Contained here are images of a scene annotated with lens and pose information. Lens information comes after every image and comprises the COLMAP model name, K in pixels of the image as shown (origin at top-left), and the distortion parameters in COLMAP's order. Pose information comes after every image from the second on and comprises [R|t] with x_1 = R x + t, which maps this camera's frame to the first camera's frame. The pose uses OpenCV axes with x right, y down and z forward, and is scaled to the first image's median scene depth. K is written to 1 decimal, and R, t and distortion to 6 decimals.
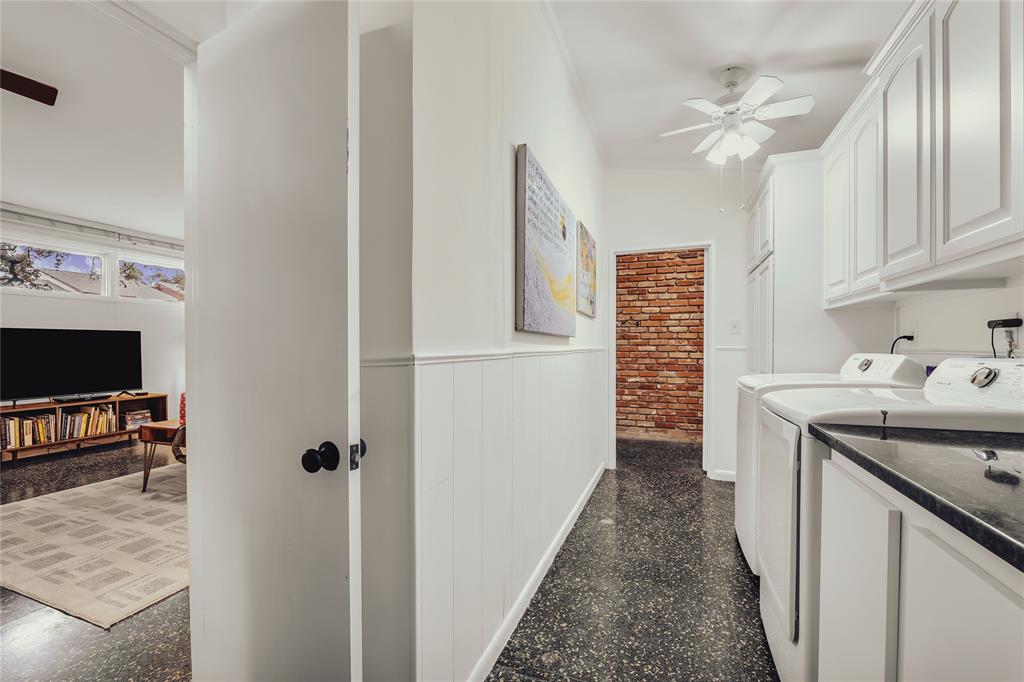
lens RADIAL K [[431.2, 0, 511.3], [0, 431.2, 347.3], [0, 0, 1]] dist [-0.015868, -0.000477]
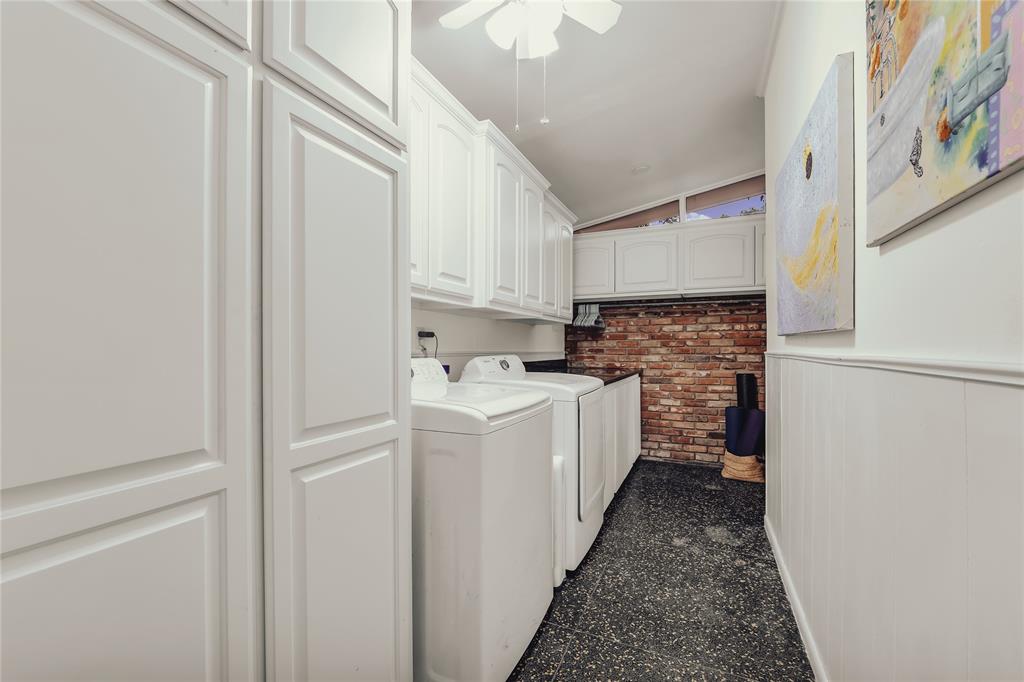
lens RADIAL K [[431.2, 0, 512.7], [0, 431.2, 346.5], [0, 0, 1]] dist [-0.015868, -0.000477]
pose [[-0.998201, 0.003873, 0.059836, 0.669846], [0.003517, 0.999976, -0.006051, -0.004371], [-0.059858, -0.005830, -0.998190, 2.167904]]
